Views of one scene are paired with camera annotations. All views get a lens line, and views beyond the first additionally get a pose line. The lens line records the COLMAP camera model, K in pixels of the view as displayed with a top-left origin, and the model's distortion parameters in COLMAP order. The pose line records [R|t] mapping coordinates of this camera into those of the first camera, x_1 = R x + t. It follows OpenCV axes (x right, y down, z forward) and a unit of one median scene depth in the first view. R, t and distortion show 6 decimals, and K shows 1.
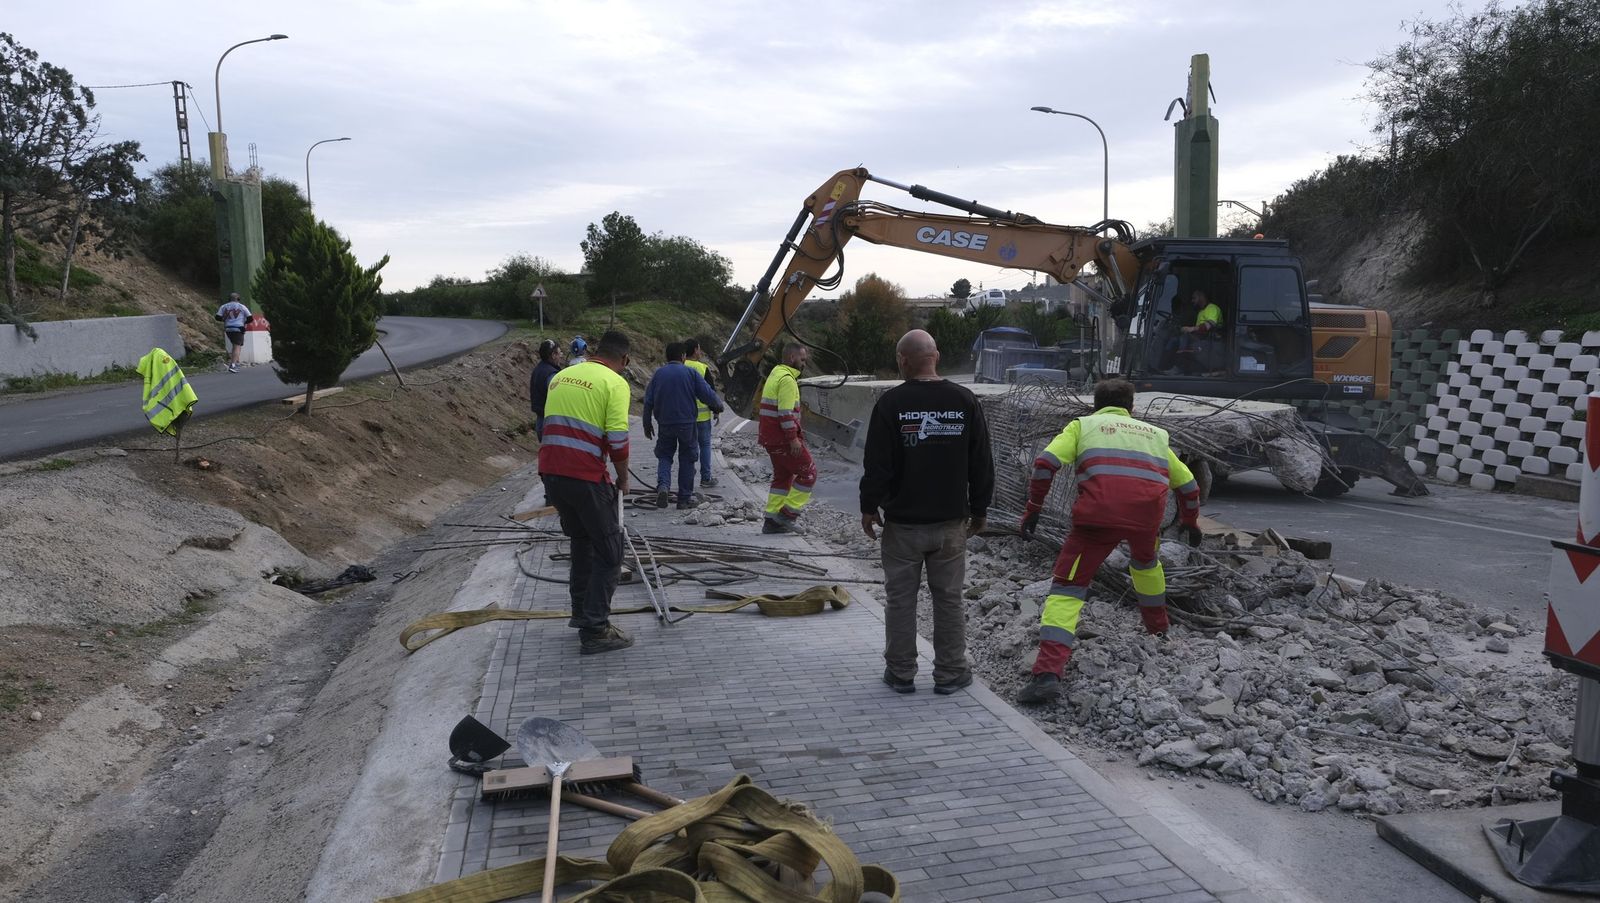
lens RADIAL K [[1085.3, 0, 804.5], [0, 1085.3, 458.2], [0, 0, 1]] dist [-0.031575, 0.008459]
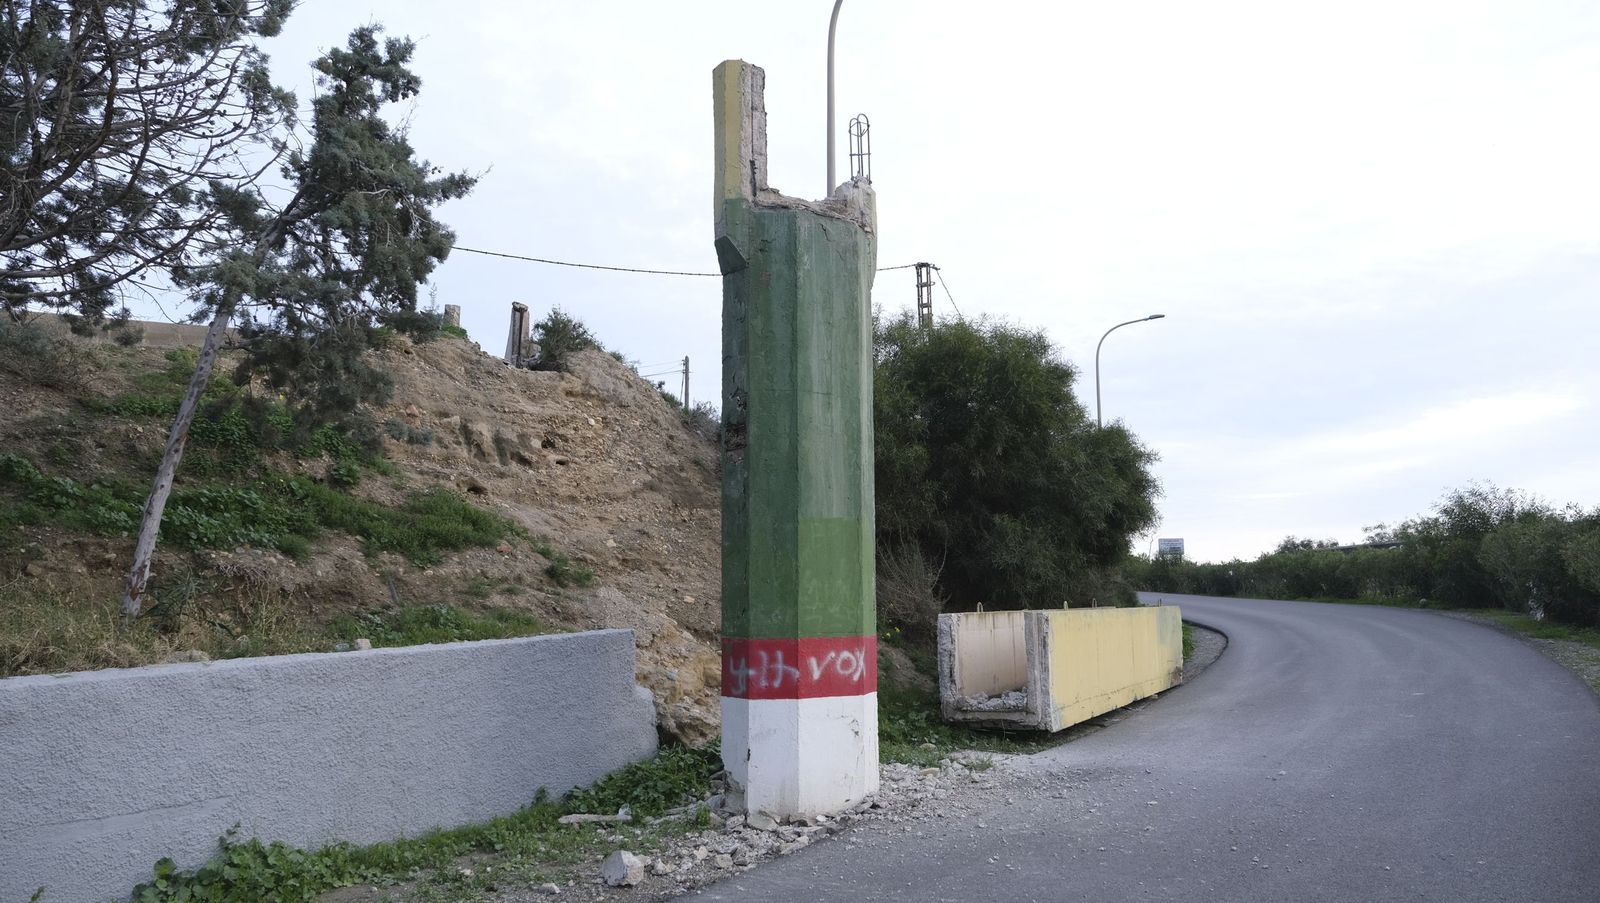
lens RADIAL K [[1137.7, 0, 800.2], [0, 1137.7, 449.6], [0, 0, 1]] dist [-0.027893, 0.002457]
pose [[0.761208, -0.076837, -0.643940, -0.377155], [-0.085769, 0.972305, -0.217407, -0.140052], [0.642811, 0.220722, 0.733536, 0.916226]]
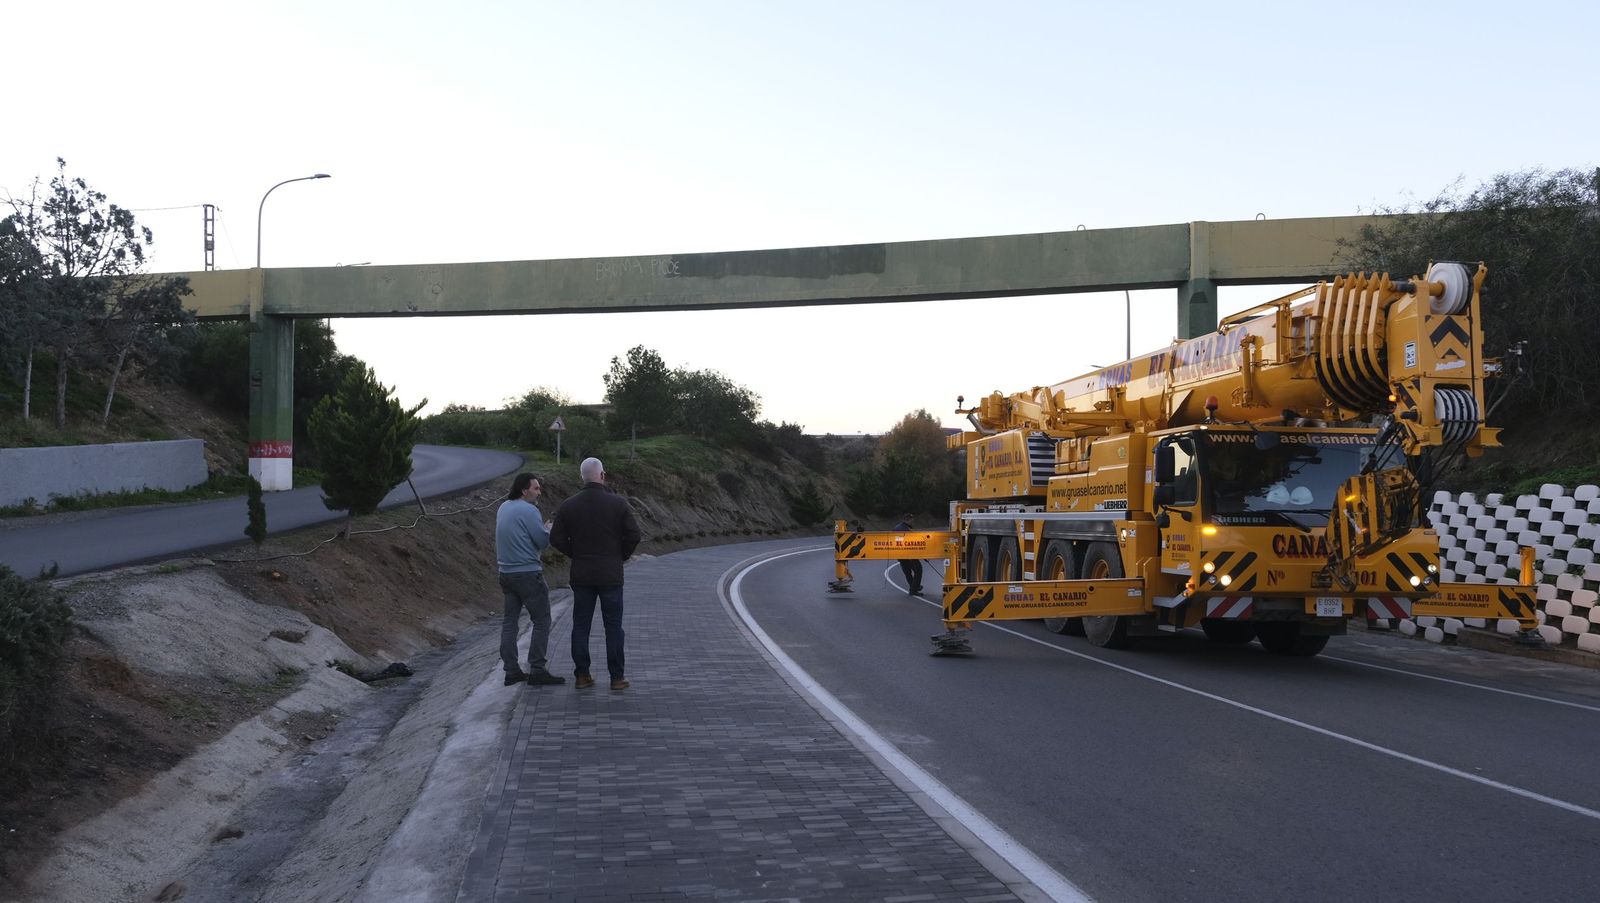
lens RADIAL K [[1224.6, 0, 797.5], [0, 1224.6, 439.4], [0, 0, 1]] dist [-0.004124, 0.000129]
pose [[0.998750, 0.025965, -0.042709, 0.034173], [-0.031692, 0.989726, -0.139422, 0.012265], [0.038650, 0.140601, 0.989312, -0.154829]]
